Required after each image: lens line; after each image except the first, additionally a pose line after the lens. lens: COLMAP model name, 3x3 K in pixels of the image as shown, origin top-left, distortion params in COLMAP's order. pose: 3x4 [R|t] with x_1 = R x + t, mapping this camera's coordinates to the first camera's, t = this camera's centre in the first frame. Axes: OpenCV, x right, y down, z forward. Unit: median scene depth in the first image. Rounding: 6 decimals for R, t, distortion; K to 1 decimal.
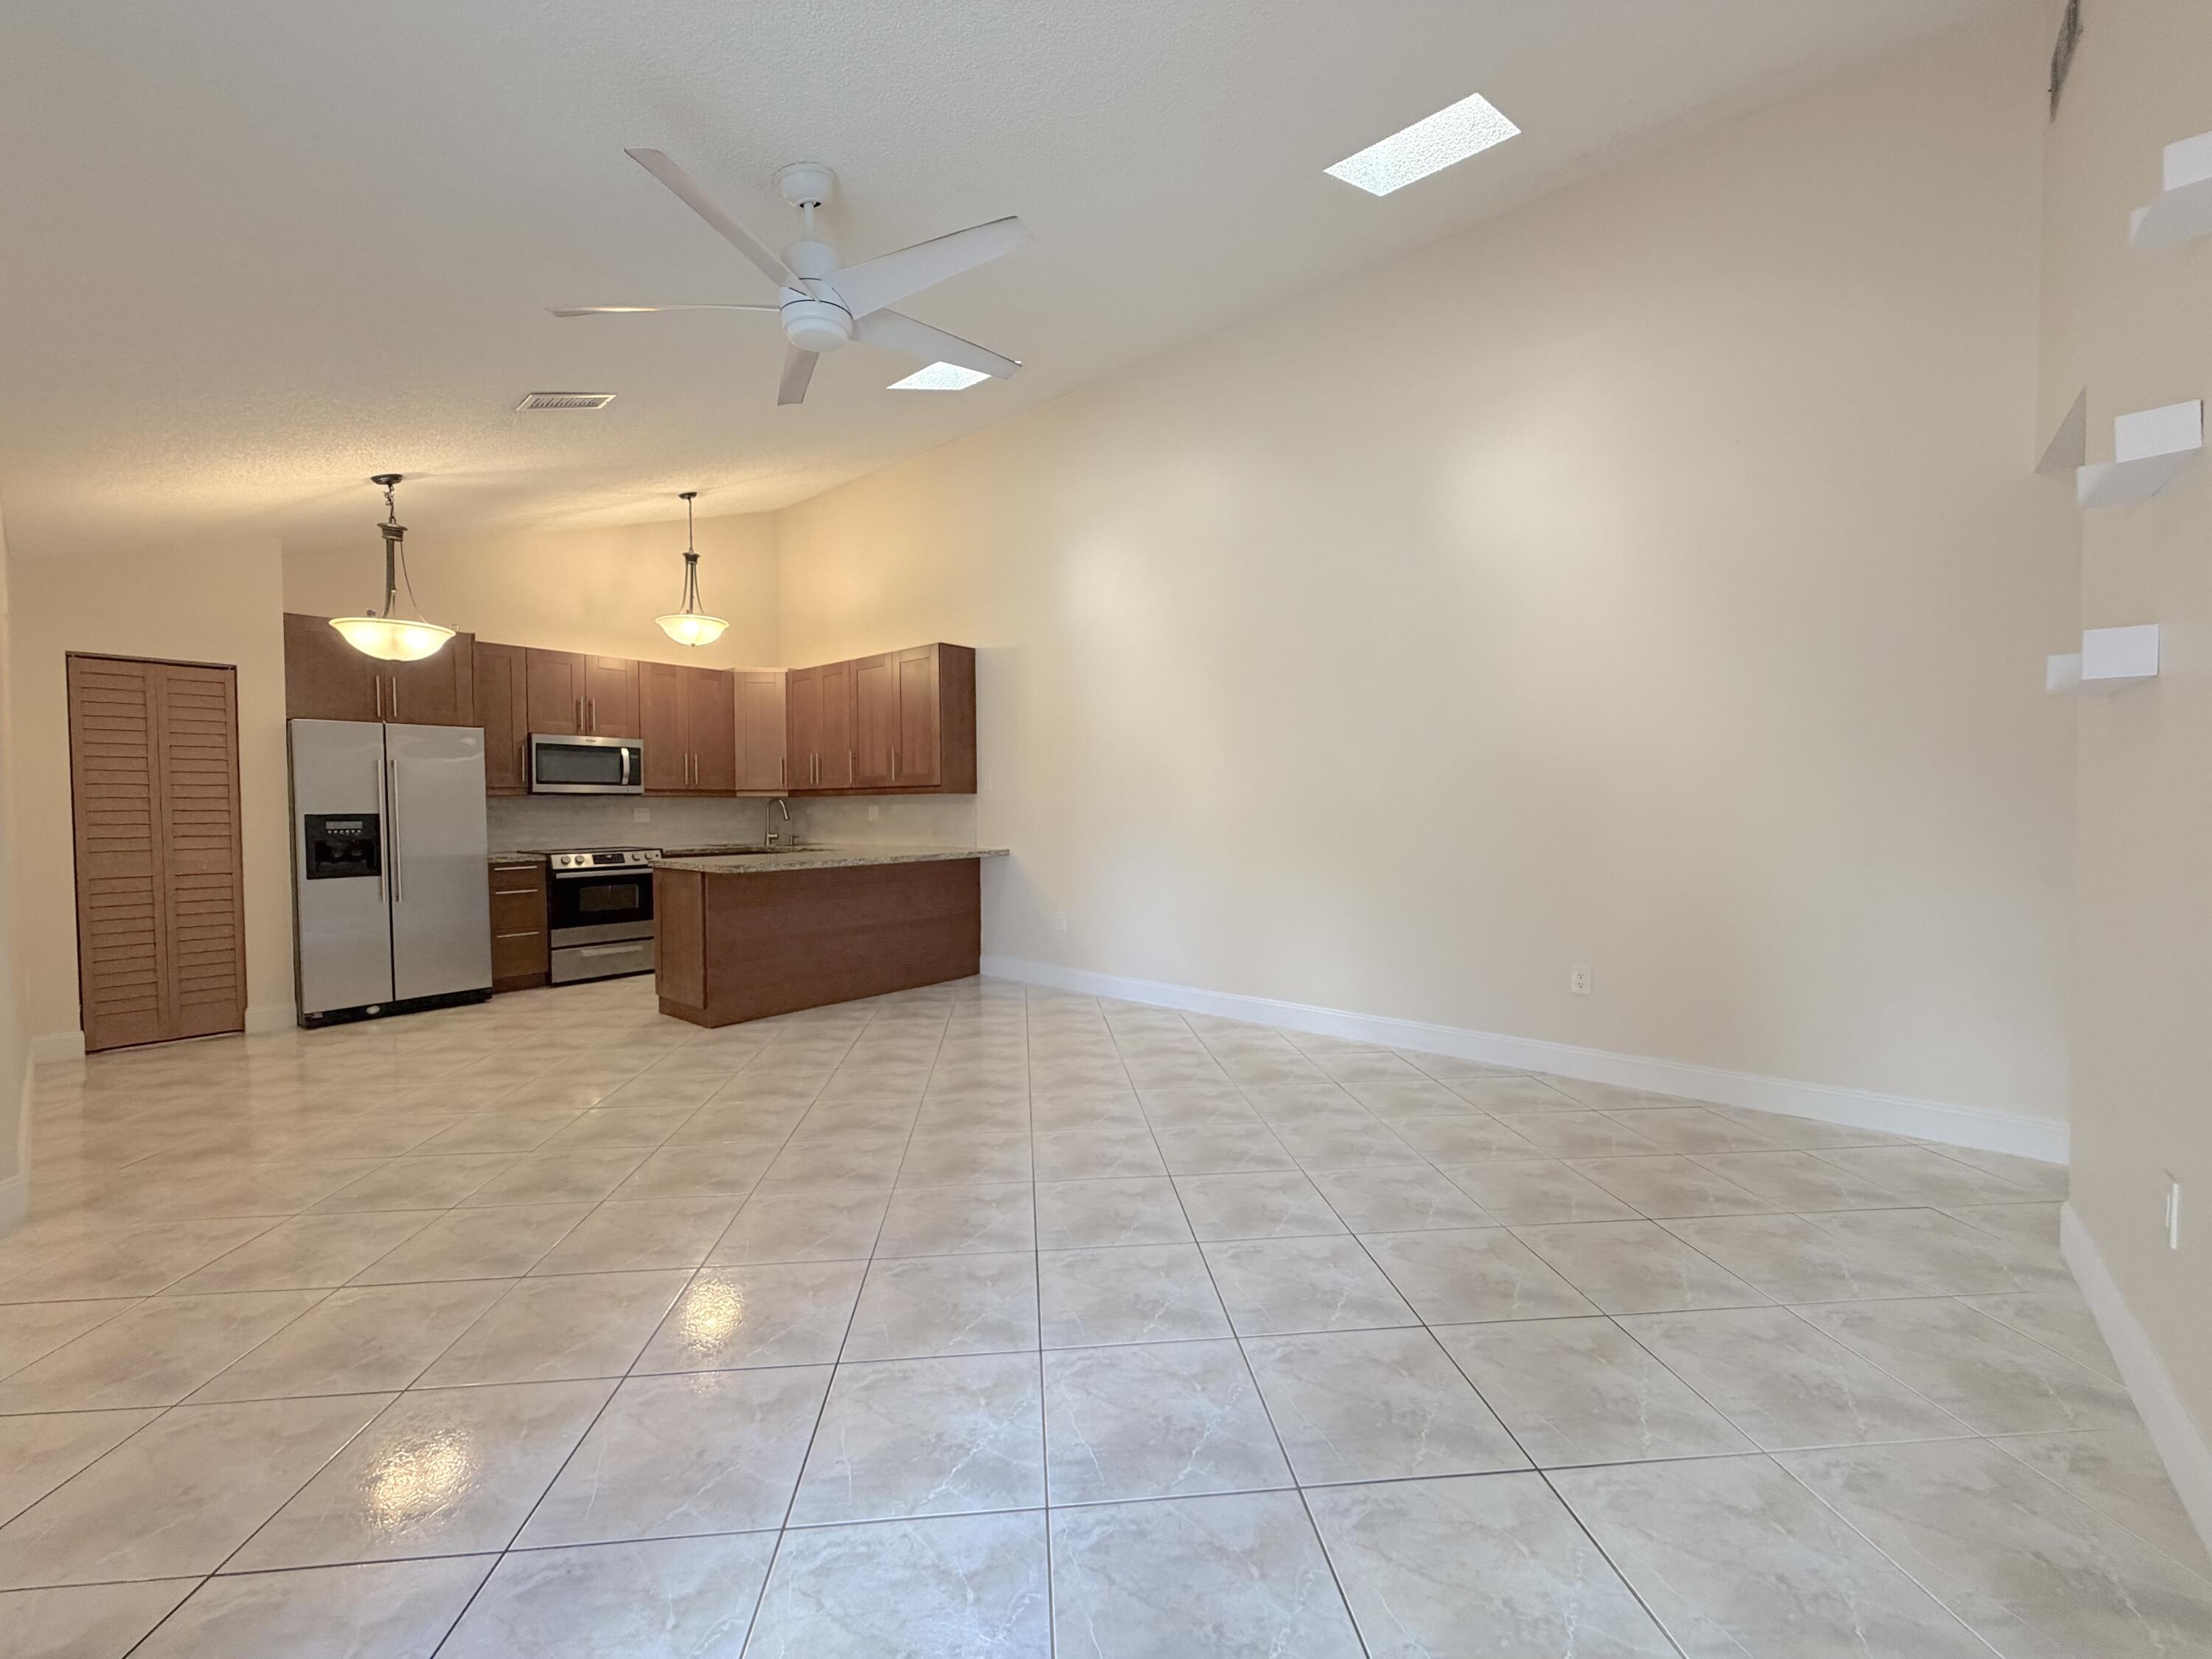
lens RADIAL K [[882.8, 0, 1101.5], [0, 882.8, 830.4], [0, 0, 1]] dist [-0.000674, 0.000323]
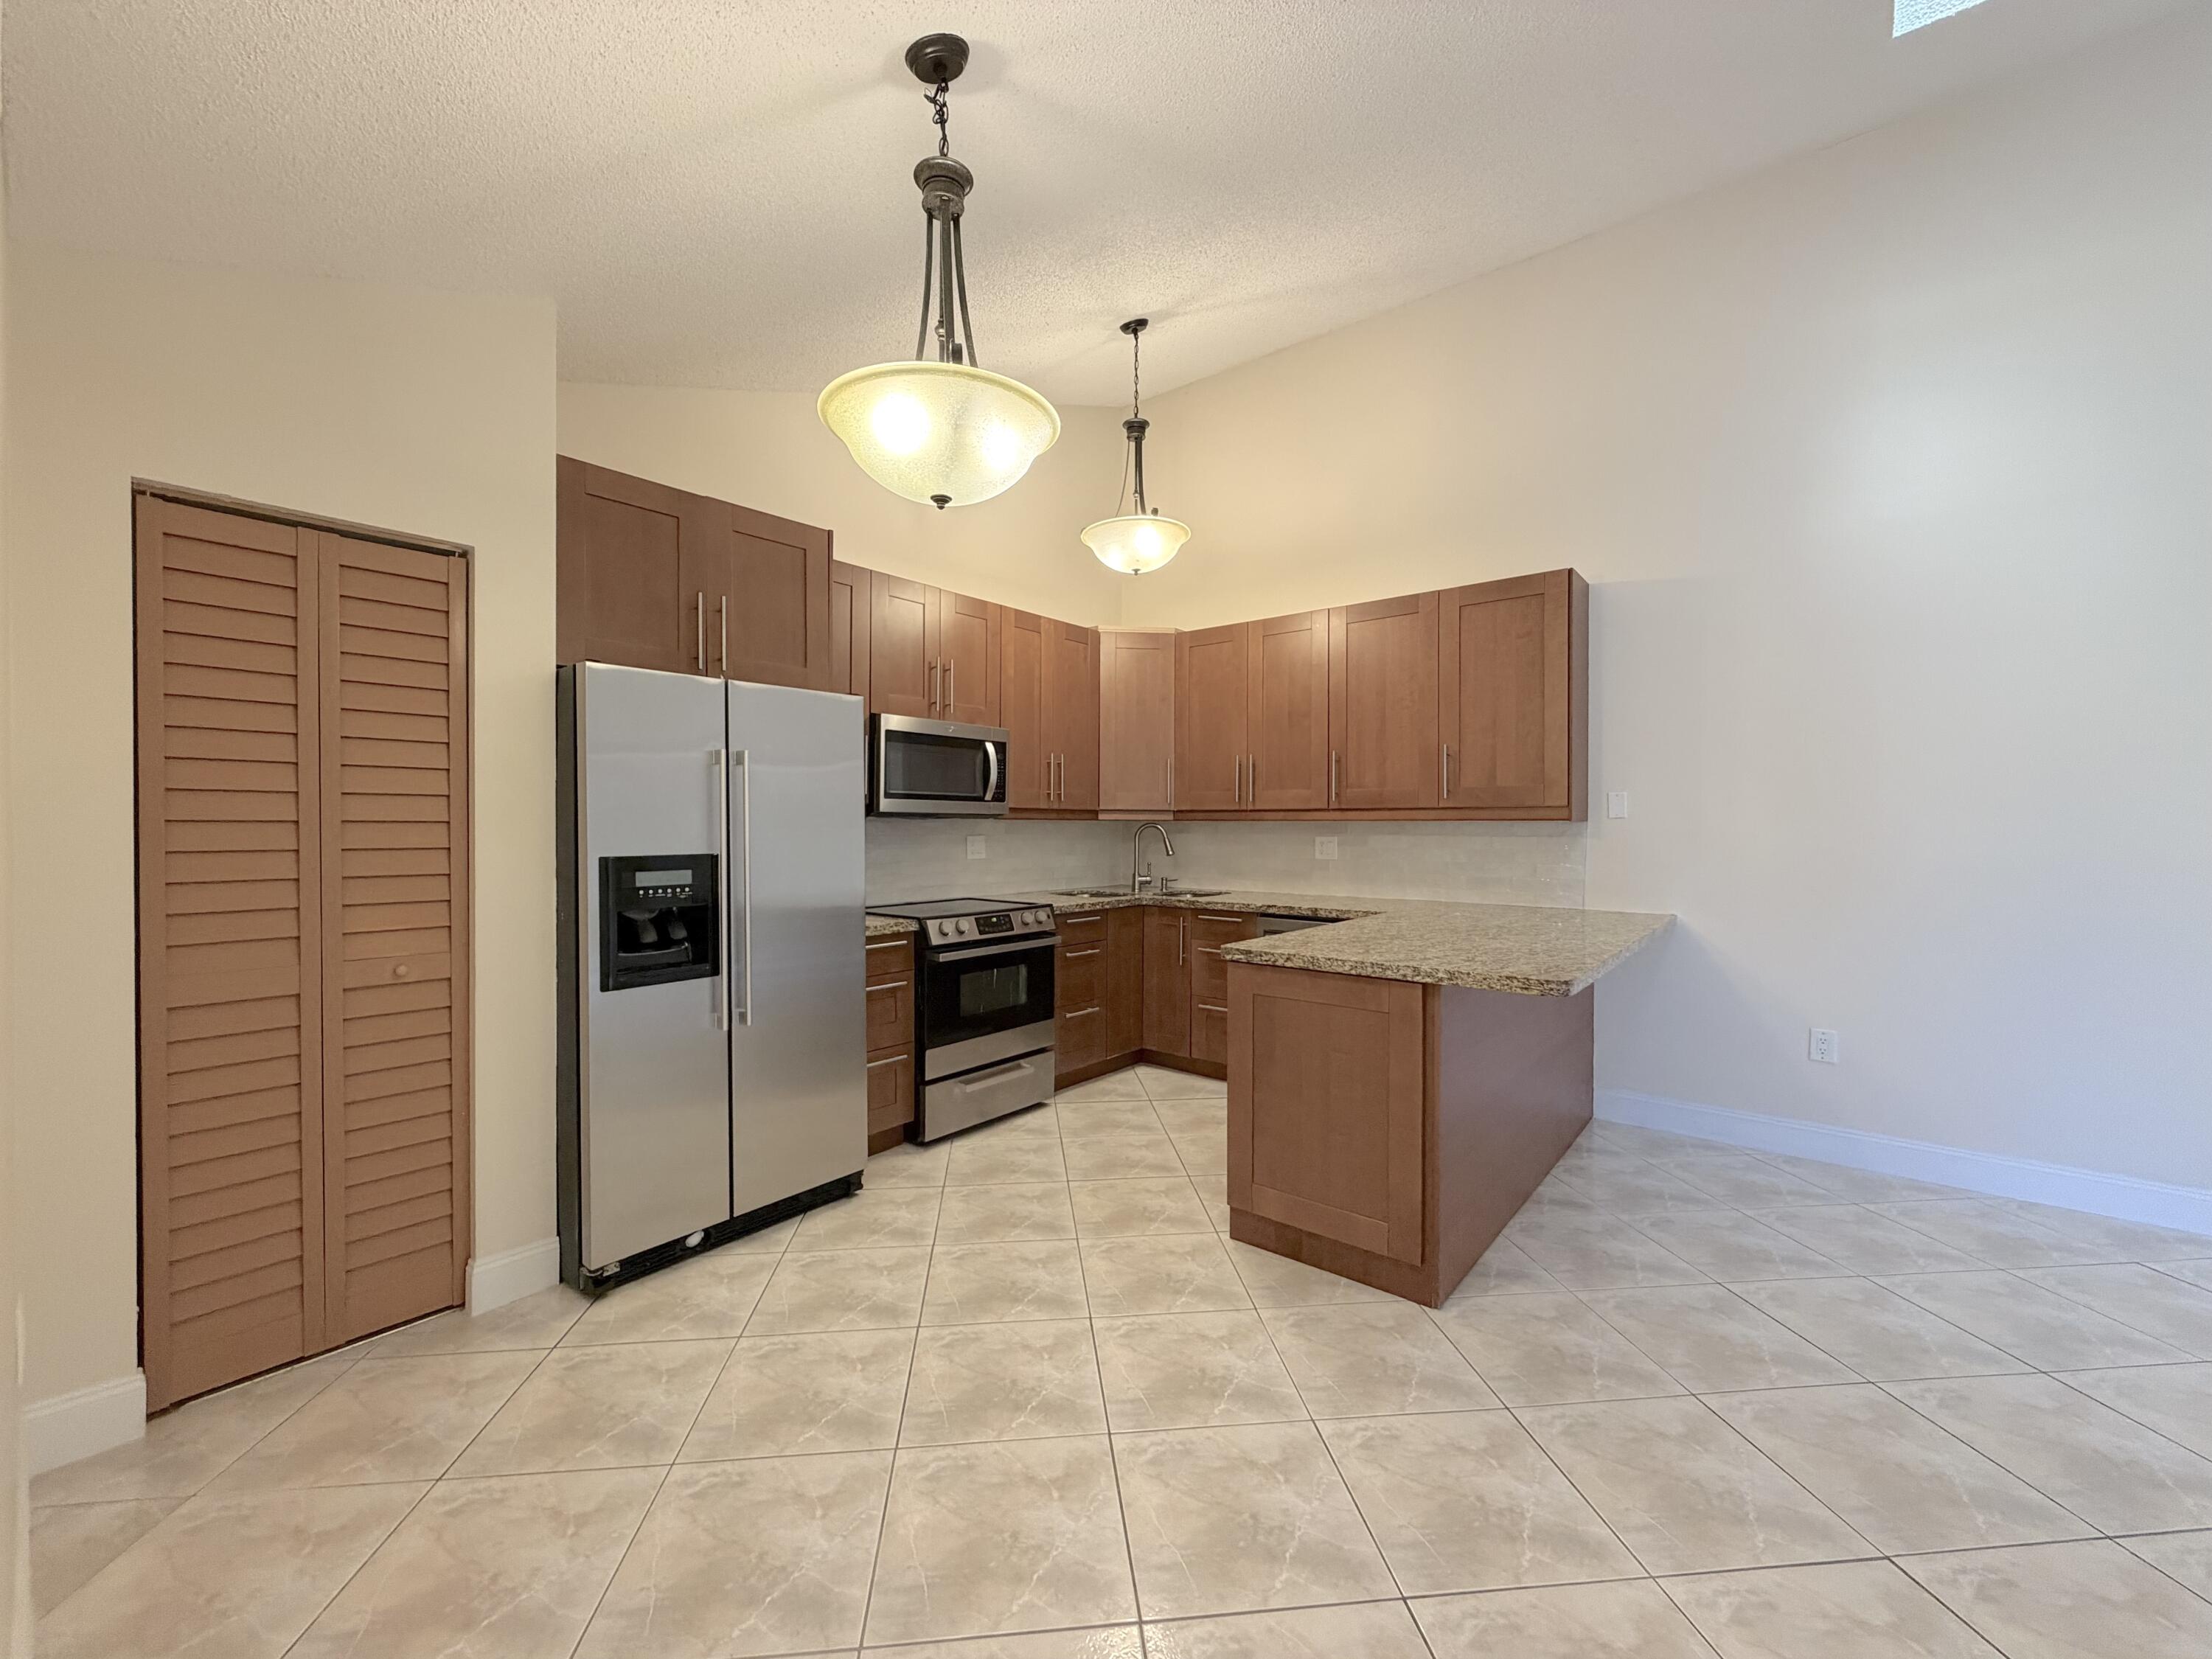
lens RADIAL K [[878.4, 0, 1095.4], [0, 878.4, 830.7], [0, 0, 1]] dist [-0.000575, -0.000414]
pose [[0.999973, 0.007333, 0.000931, -0.602278], [-0.007311, 0.999726, -0.022245, -0.022780], [-0.001094, 0.022237, 0.999752, 0.493394]]
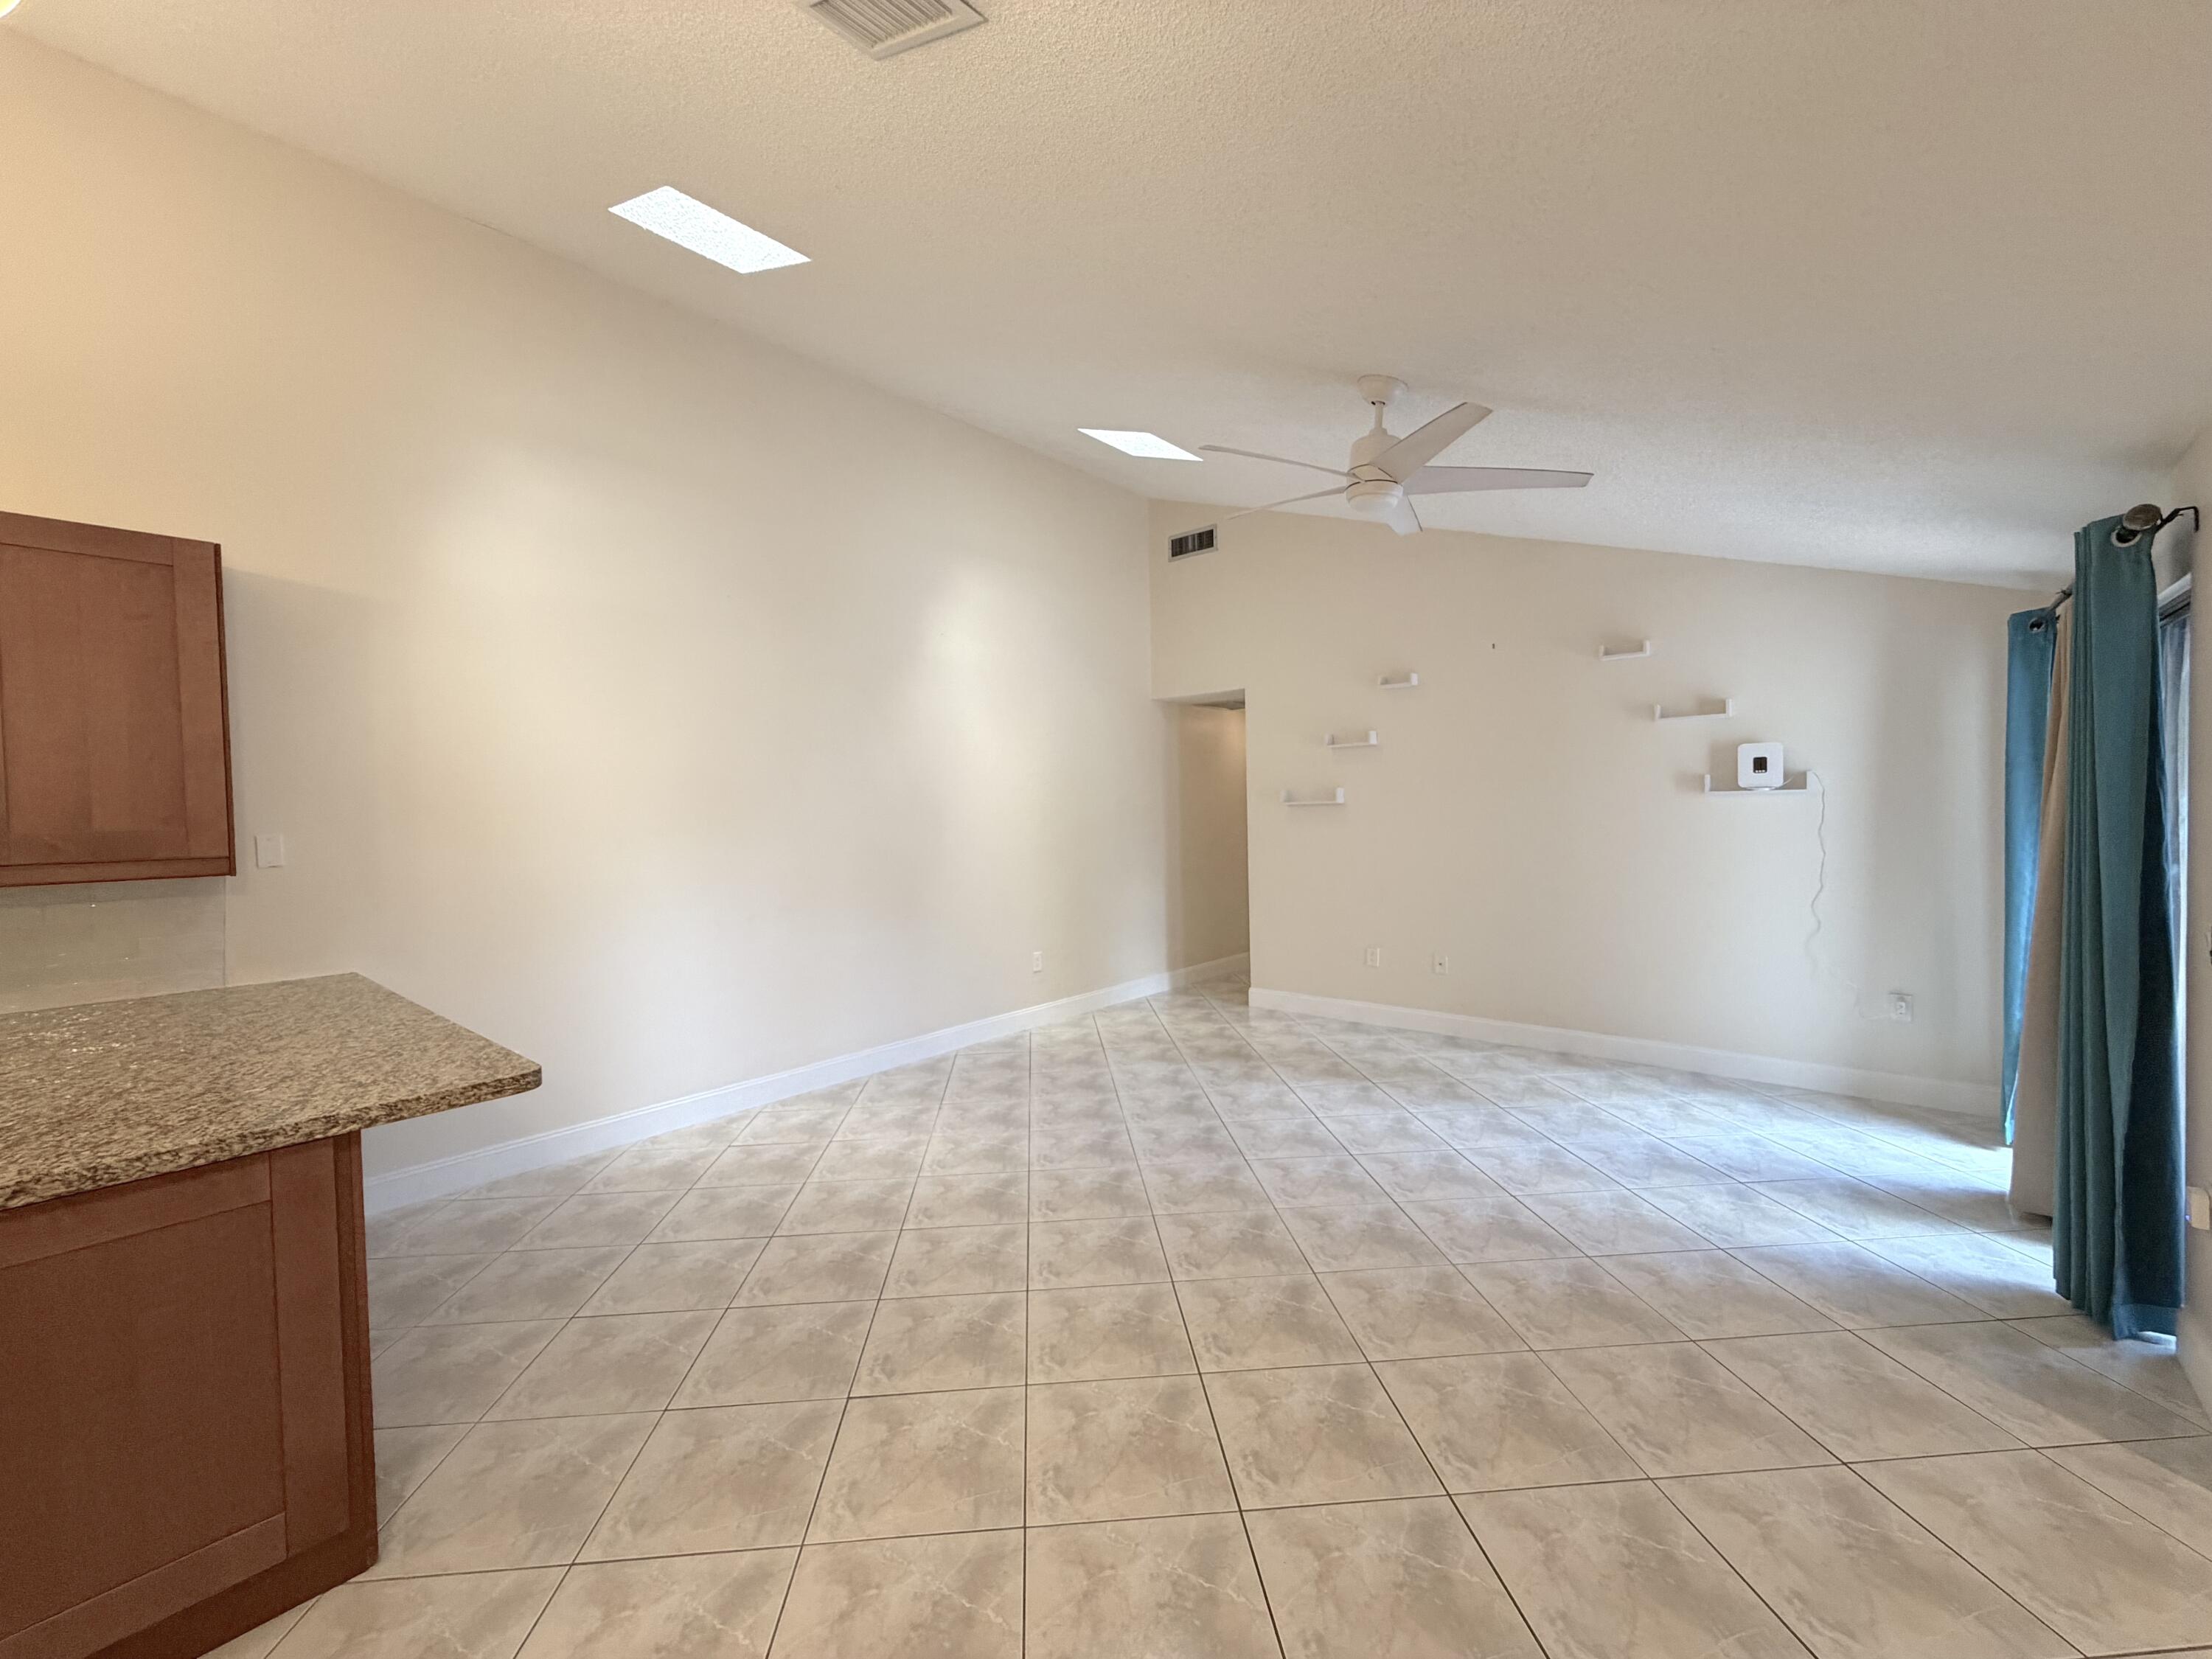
lens RADIAL K [[878.4, 0, 1095.4], [0, 878.4, 830.7], [0, 0, 1]] dist [-0.000575, -0.000414]
pose [[0.016559, -0.015368, 0.999745, -0.749432], [0.049285, 0.998679, 0.014536, -0.058665], [-0.998647, 0.049032, 0.017294, 0.657282]]
